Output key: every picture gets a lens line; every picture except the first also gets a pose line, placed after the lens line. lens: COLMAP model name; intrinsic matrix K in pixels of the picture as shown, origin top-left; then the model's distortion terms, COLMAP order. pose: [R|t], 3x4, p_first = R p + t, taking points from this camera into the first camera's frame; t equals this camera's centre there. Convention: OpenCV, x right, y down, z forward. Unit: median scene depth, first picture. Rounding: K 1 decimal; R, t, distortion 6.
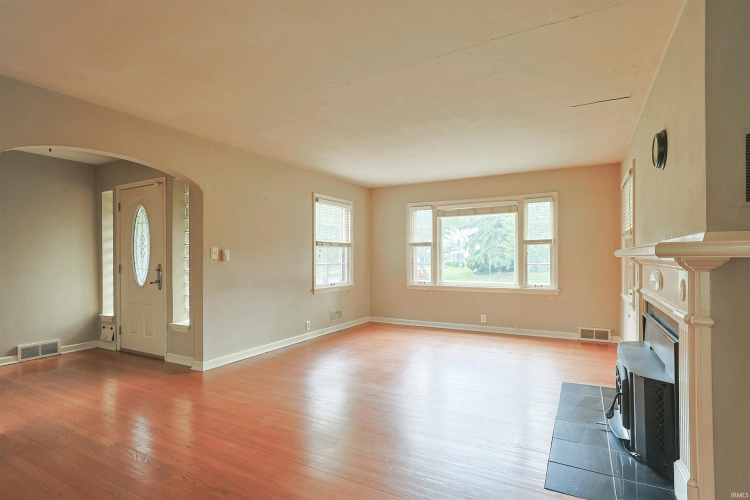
lens RADIAL K [[367.8, 0, 374.0], [0, 367.8, 254.0], [0, 0, 1]] dist [-0.009563, 0.004293]
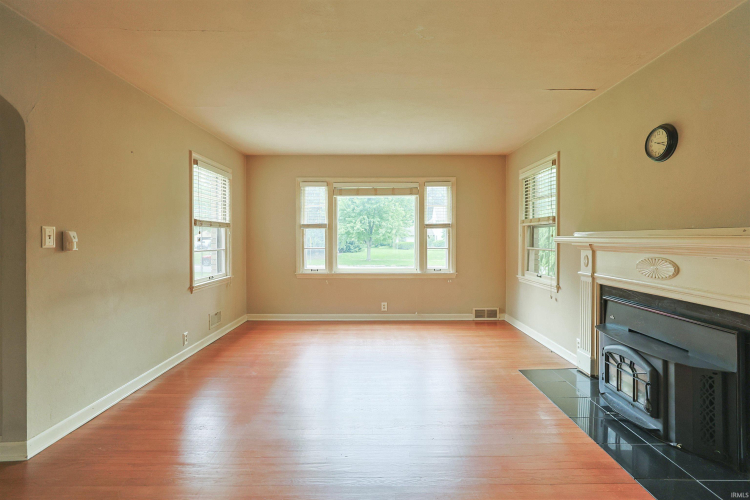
lens RADIAL K [[367.8, 0, 366.5], [0, 367.8, 237.4], [0, 0, 1]] dist [-0.009563, 0.004293]
pose [[0.883622, 0.003124, 0.468191, -0.191581], [-0.005990, 0.999971, 0.004632, -0.004993], [-0.468163, -0.006897, 0.883615, 0.205488]]
